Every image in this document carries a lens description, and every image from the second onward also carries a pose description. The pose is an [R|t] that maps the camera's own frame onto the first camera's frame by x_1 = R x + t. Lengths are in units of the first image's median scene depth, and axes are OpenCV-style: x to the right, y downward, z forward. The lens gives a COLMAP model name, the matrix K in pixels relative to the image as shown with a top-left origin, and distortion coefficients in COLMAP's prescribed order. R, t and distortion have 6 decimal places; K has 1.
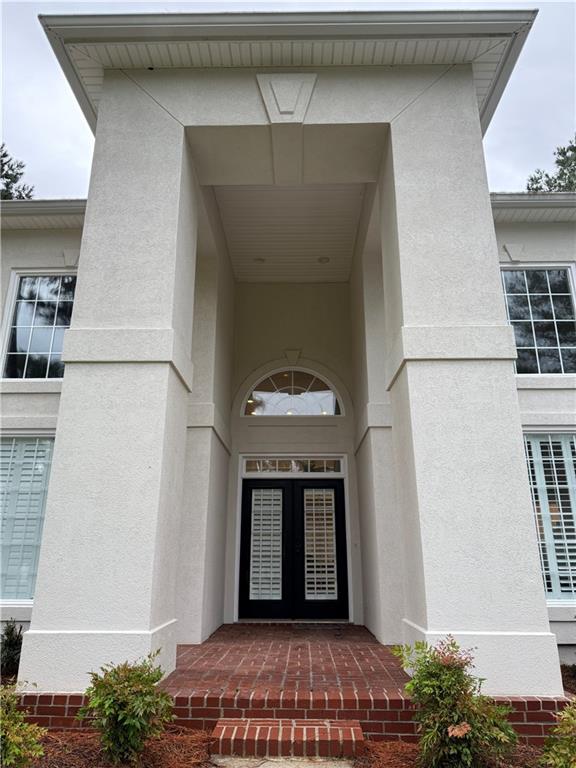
lens RADIAL K [[538.4, 0, 286.8], [0, 538.4, 383.0], [0, 0, 1]] dist [0.044830, -0.006287]
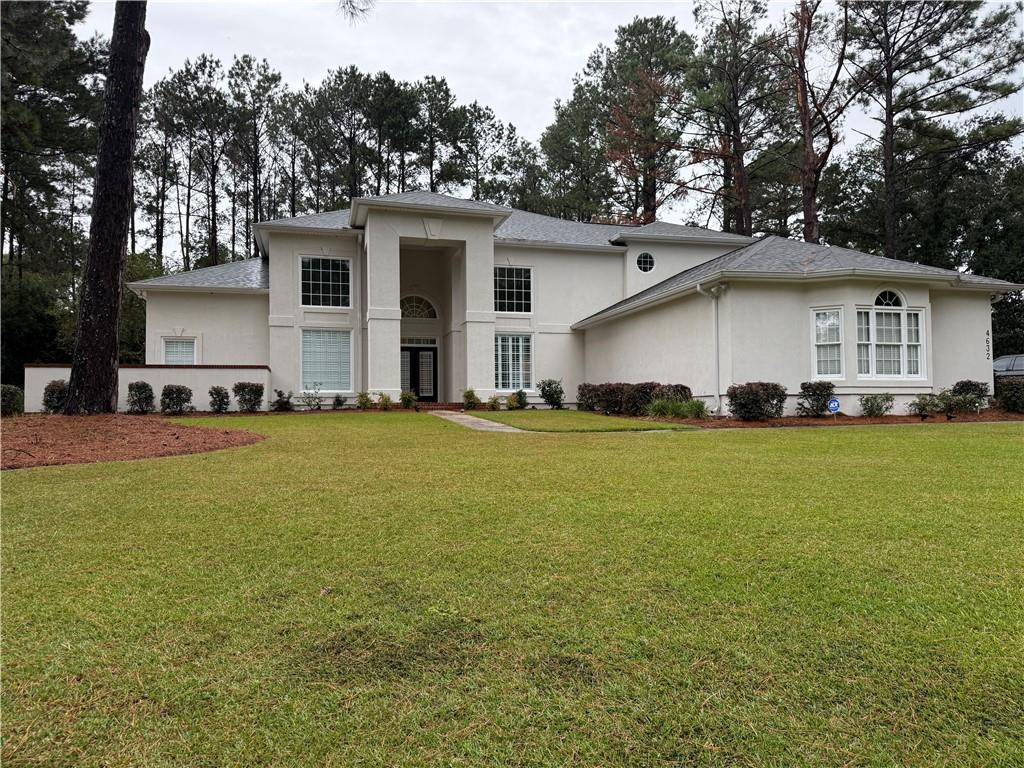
lens RADIAL K [[717.9, 0, 510.1], [0, 717.9, 386.1], [0, 0, 1]] dist [0.044830, -0.006287]
pose [[0.959397, 0.003413, 0.282038, -0.494265], [-0.078958, 0.963199, 0.256930, -0.510311], [-0.270782, -0.268767, 0.924360, -2.106251]]
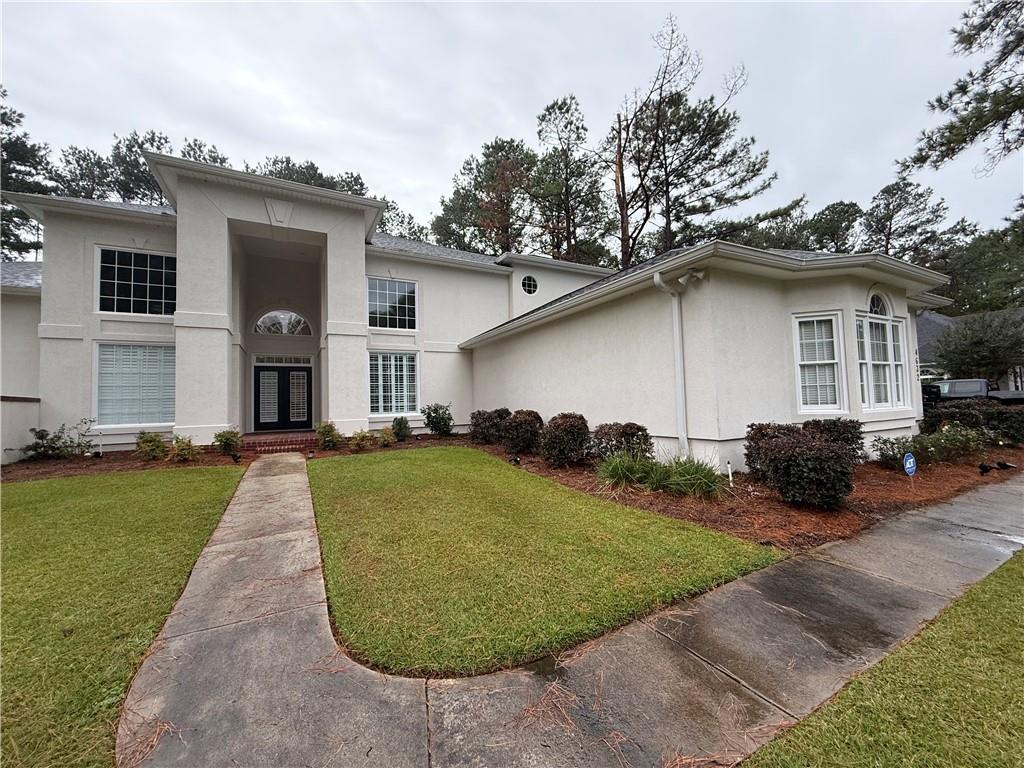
lens RADIAL K [[407.8, 0, 513.5], [0, 407.8, 385.2], [0, 0, 1]] dist [-0.007907, -0.000253]
pose [[0.867844, -0.004268, 0.496818, 0.000937], [-0.124119, 0.966395, 0.225113, -0.223329], [-0.481083, -0.257028, 0.838150, -0.777054]]
